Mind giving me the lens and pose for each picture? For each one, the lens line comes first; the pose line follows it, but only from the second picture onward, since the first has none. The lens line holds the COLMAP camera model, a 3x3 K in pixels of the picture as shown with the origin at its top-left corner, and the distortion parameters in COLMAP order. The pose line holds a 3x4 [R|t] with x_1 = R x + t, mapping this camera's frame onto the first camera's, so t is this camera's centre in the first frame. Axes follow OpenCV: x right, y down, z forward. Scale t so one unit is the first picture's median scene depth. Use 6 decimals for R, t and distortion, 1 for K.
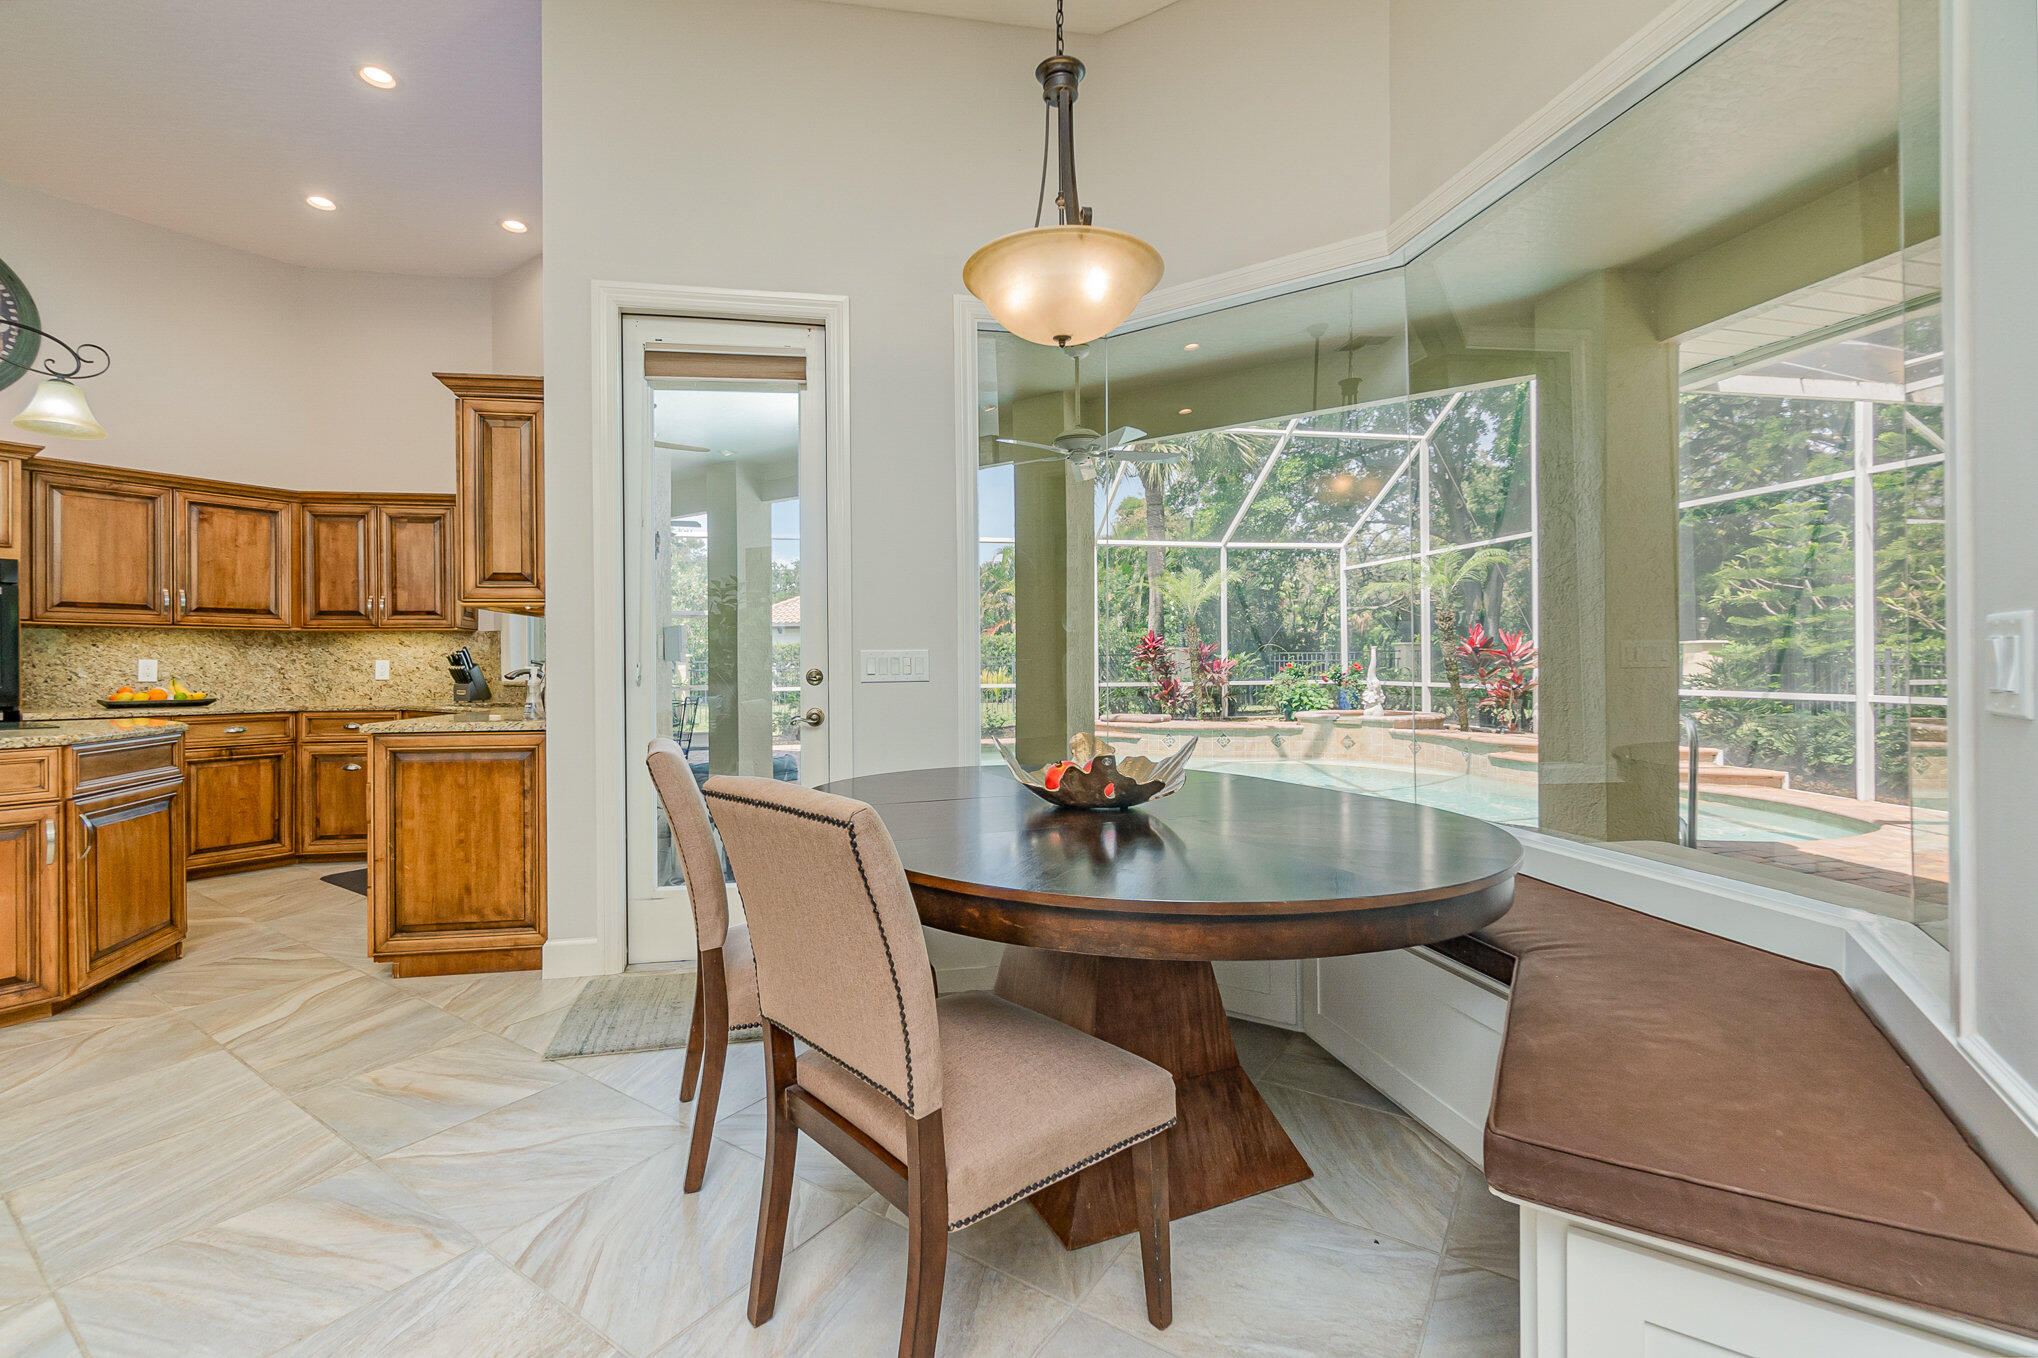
lens RADIAL K [[879.4, 0, 985.0], [0, 879.4, 671.8], [0, 0, 1]] dist [0.001907, 0.000466]
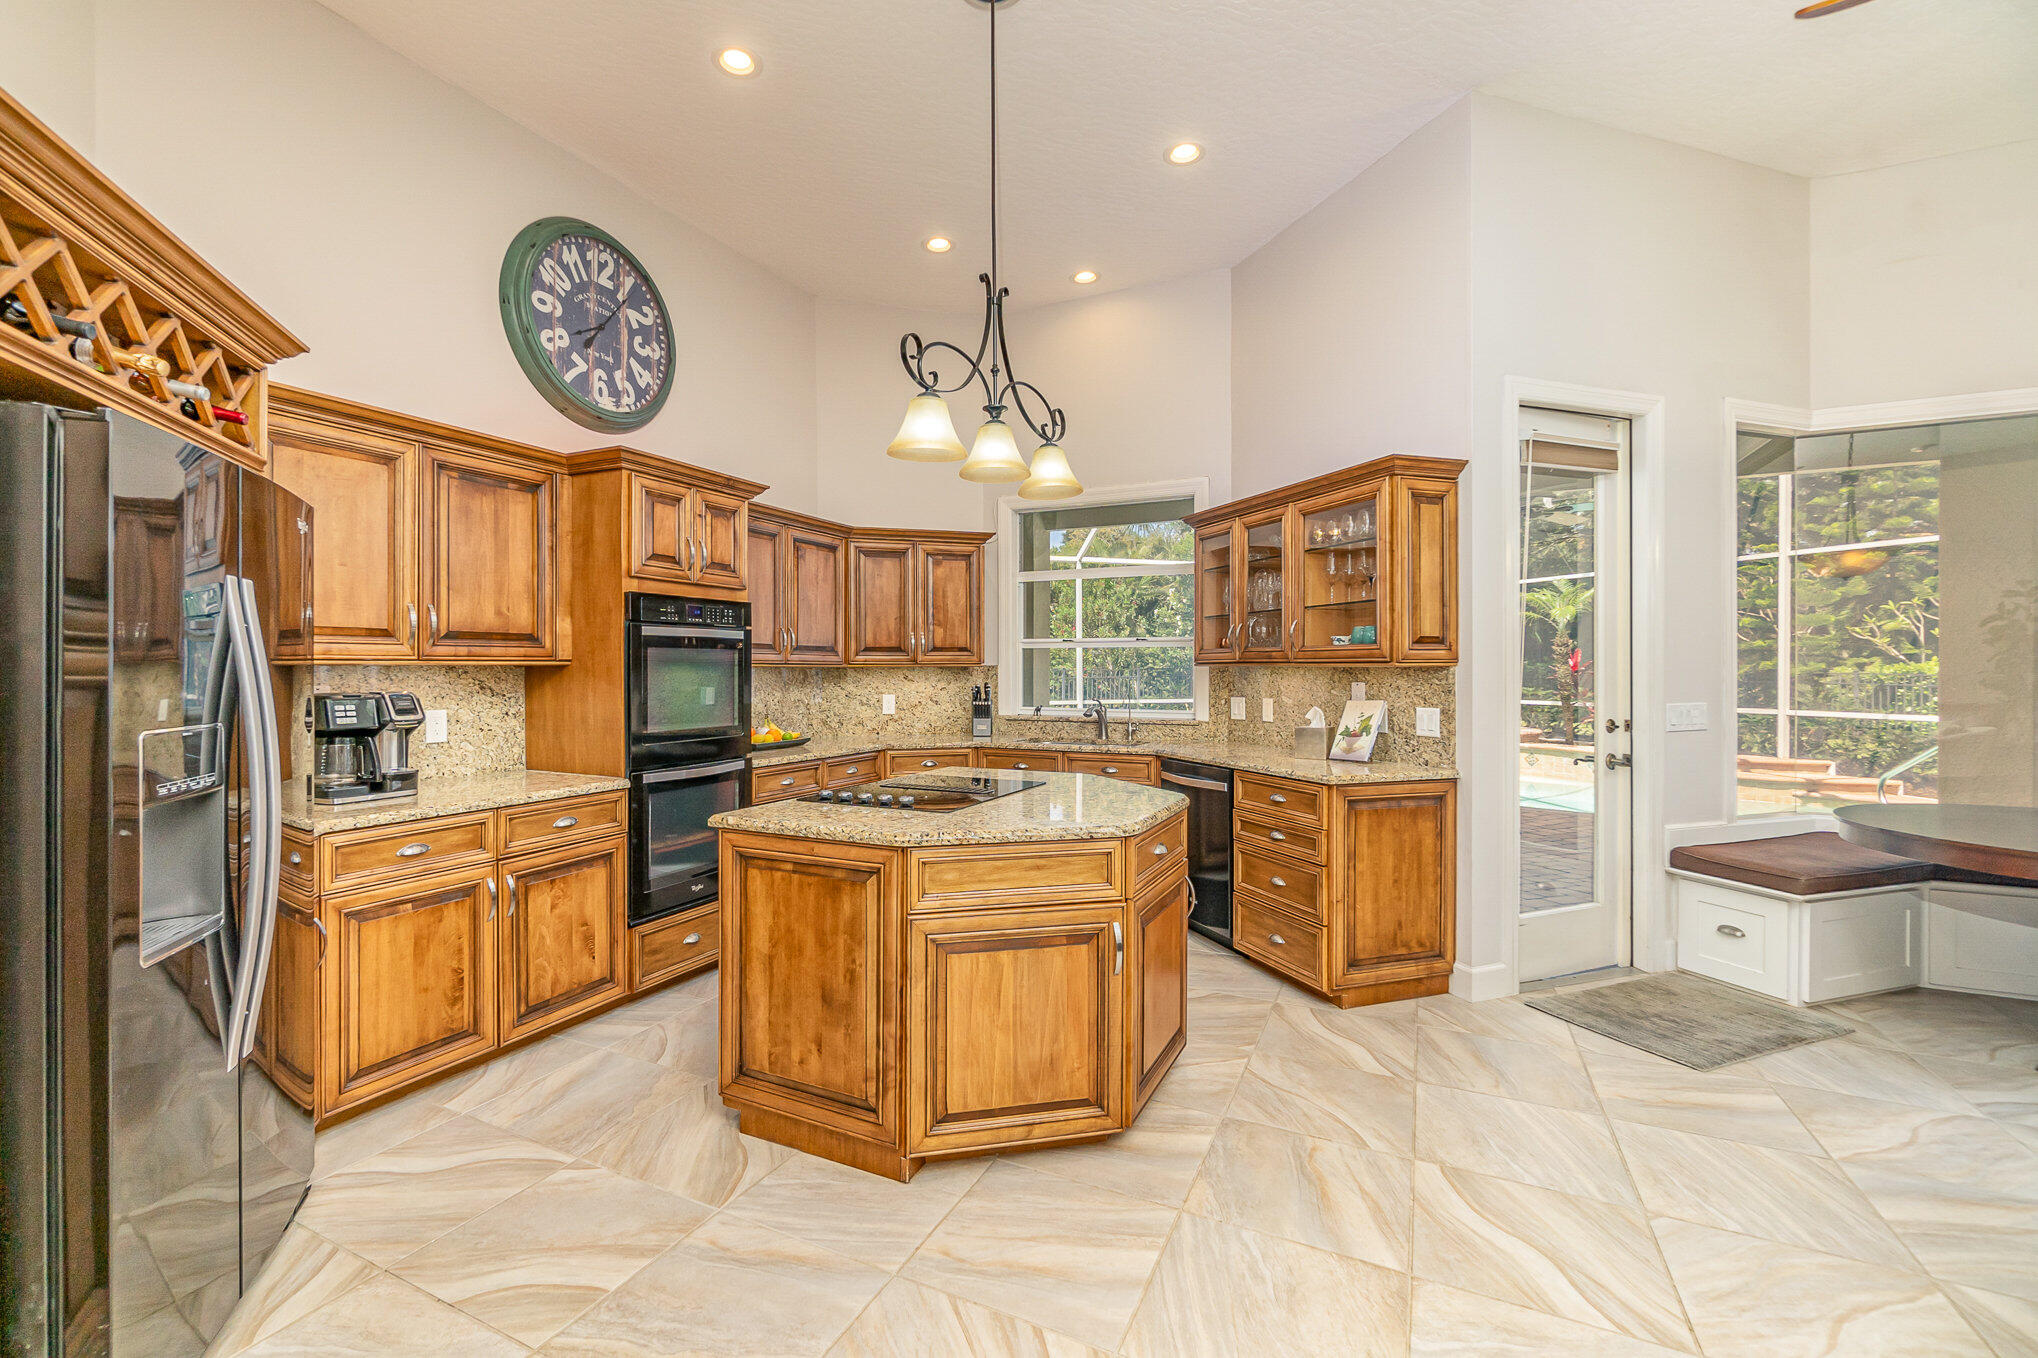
lens RADIAL K [[879.4, 0, 985.0], [0, 879.4, 671.8], [0, 0, 1]] dist [0.001907, 0.000466]
pose [[0.988190, 0.005018, 0.153154, -1.260318], [-0.004274, 0.999977, -0.005186, -0.059483], [-0.153177, 0.004471, 0.988189, -0.005083]]
